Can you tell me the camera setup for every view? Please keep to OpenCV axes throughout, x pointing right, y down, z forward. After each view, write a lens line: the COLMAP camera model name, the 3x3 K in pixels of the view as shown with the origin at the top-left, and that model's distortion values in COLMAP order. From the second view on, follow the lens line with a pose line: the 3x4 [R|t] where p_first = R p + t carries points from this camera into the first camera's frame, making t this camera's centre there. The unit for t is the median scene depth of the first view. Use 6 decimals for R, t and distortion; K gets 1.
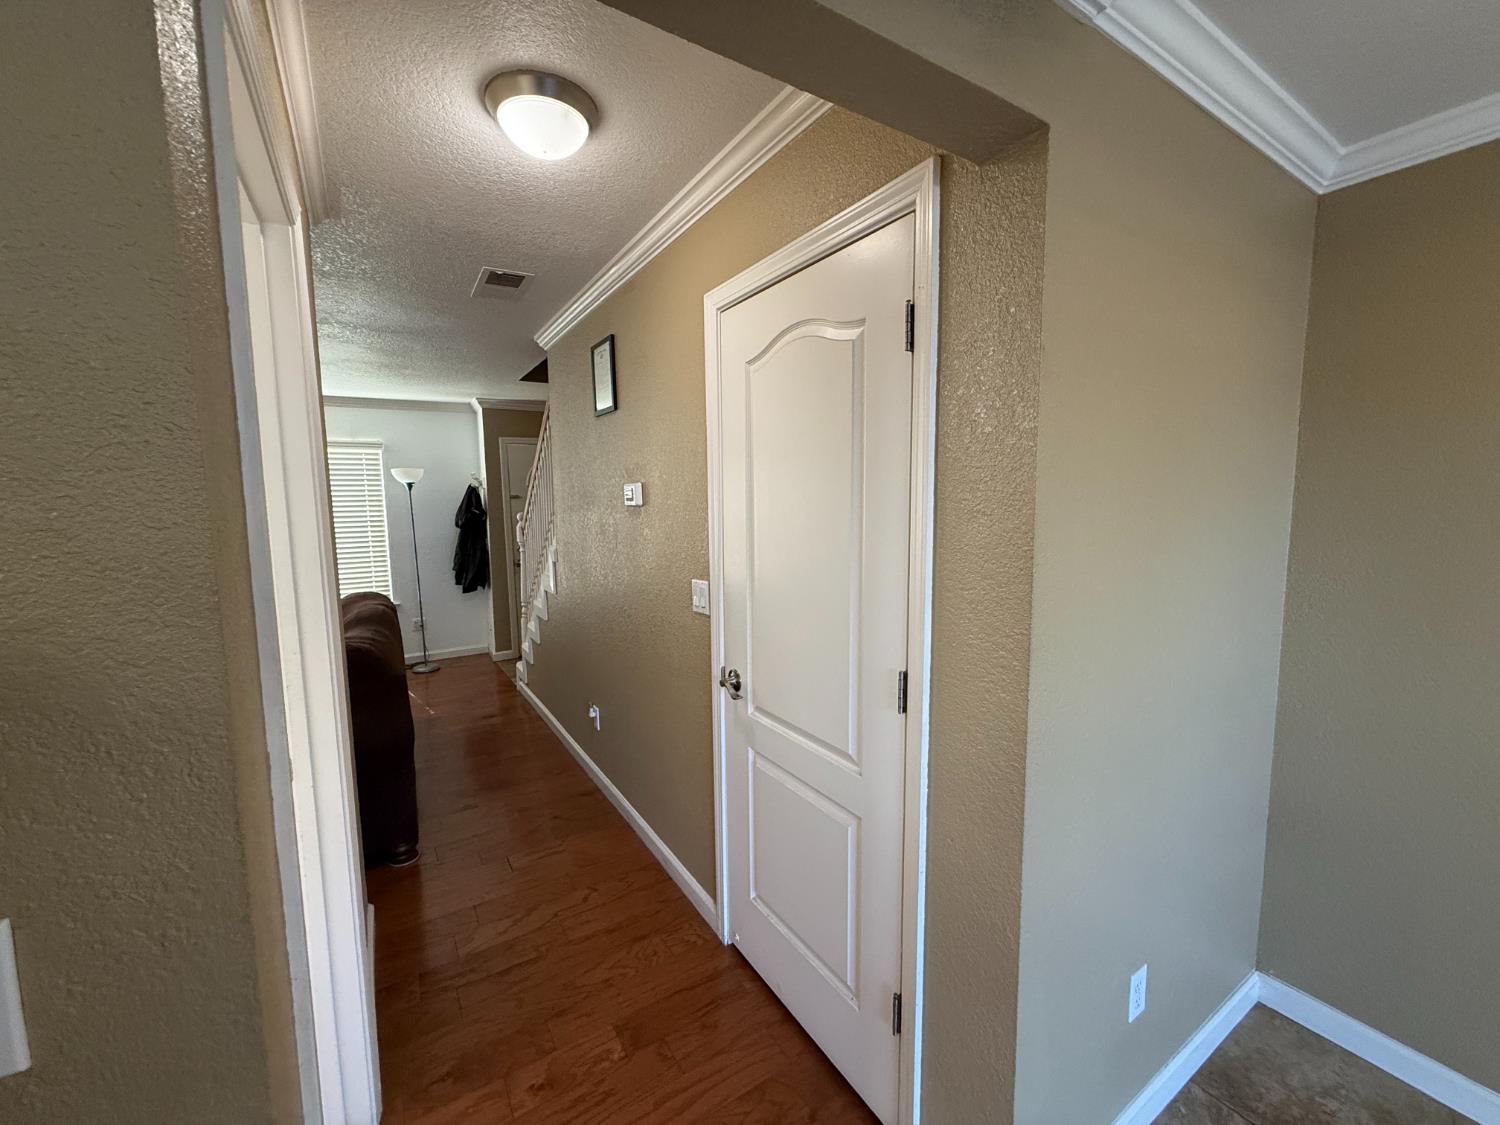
lens RADIAL K [[595.5, 0, 744.7], [0, 595.5, 558.0], [0, 0, 1]] dist [-0.005325, 0.000046]
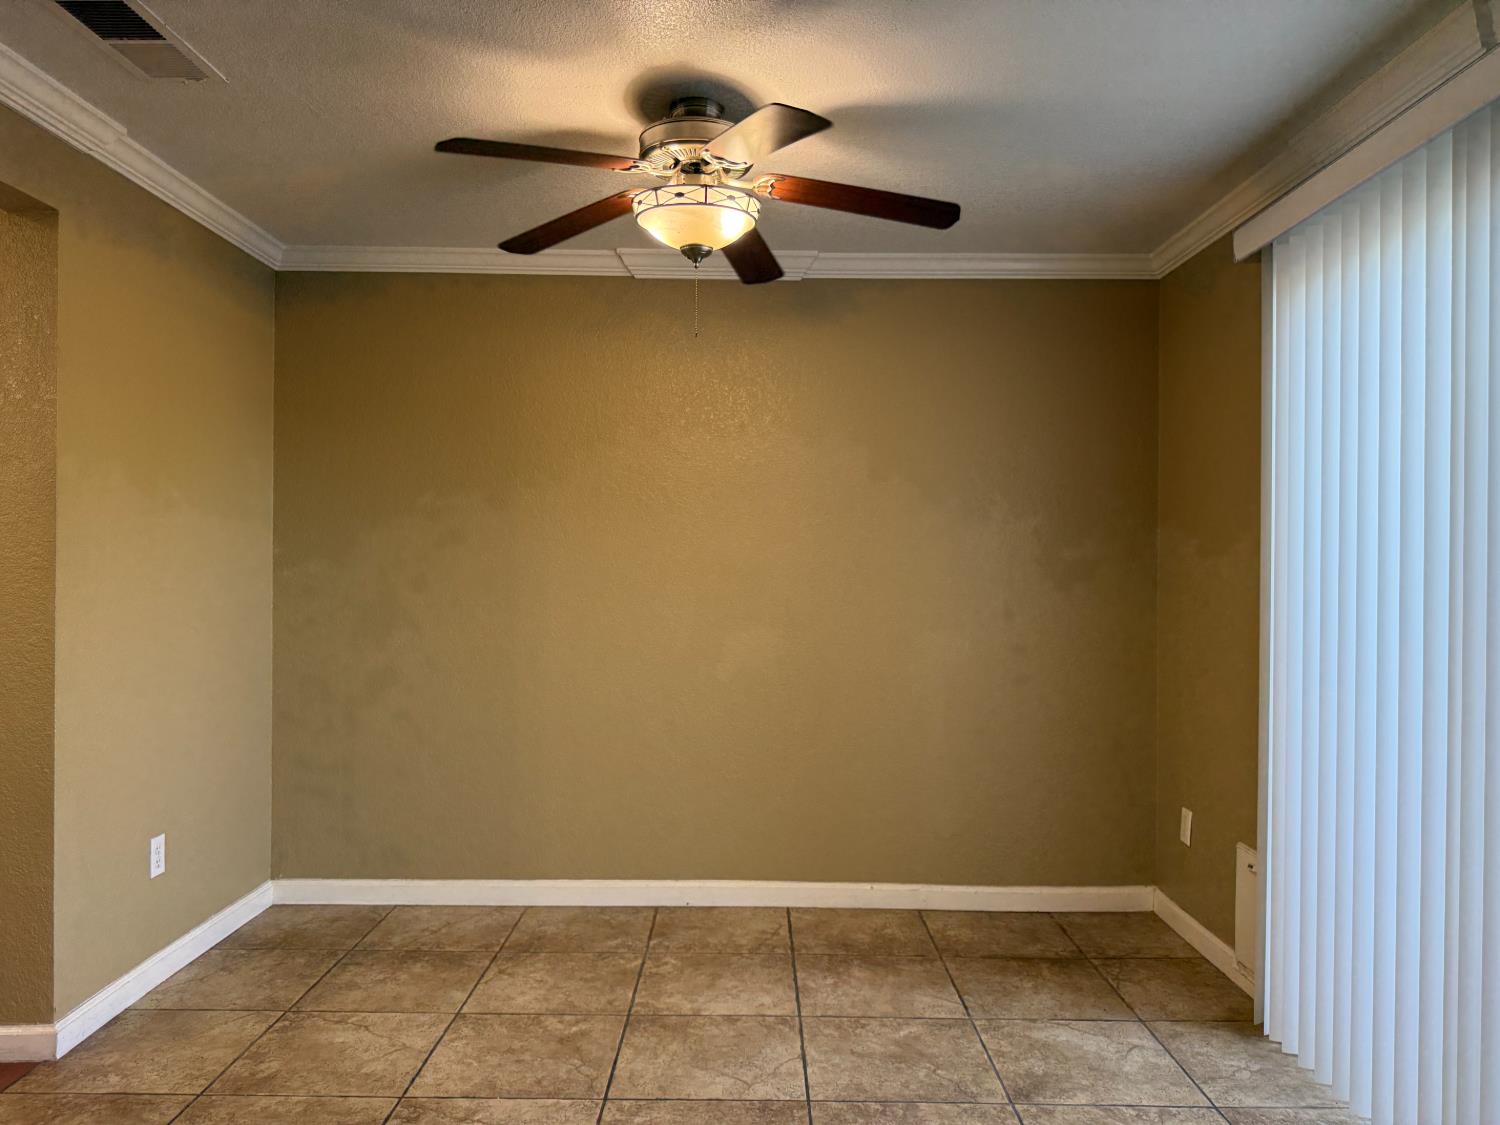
lens RADIAL K [[1067.2, 0, 744.7], [0, 1067.2, 565.5], [0, 0, 1]] dist [0.054825, -0.066768]
pose [[0.532570, 0.020754, 0.846131, -0.794448], [0.077272, 0.994332, -0.073025, 0.481732], [-0.842851, 0.104273, 0.527948, -1.682783]]
